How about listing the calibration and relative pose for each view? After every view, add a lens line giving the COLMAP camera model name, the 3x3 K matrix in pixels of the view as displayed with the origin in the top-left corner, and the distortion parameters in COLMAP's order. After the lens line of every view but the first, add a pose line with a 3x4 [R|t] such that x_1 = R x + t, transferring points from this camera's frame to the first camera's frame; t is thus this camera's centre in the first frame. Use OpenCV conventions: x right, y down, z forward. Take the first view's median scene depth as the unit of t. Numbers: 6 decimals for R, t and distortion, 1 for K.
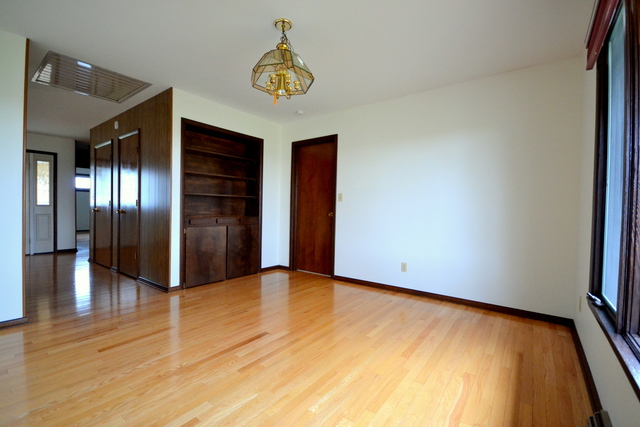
lens RADIAL K [[285.0, 0, 316.4], [0, 285.0, 213.9], [0, 0, 1]] dist [0.018432, -0.013392]
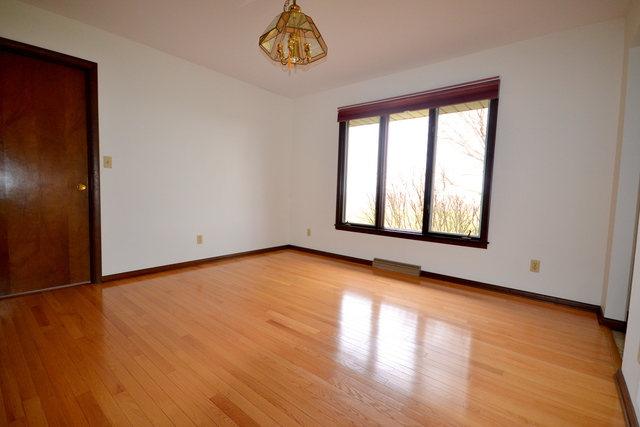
lens RADIAL K [[296.4, 0, 320.0], [0, 296.4, 213.5], [0, 0, 1]] dist [0.000706, 0.000052]
pose [[0.038958, -0.093975, 0.994812, -0.895358], [-0.014724, 0.995406, 0.094607, -0.014670], [-0.999132, -0.018333, 0.037395, 0.667523]]
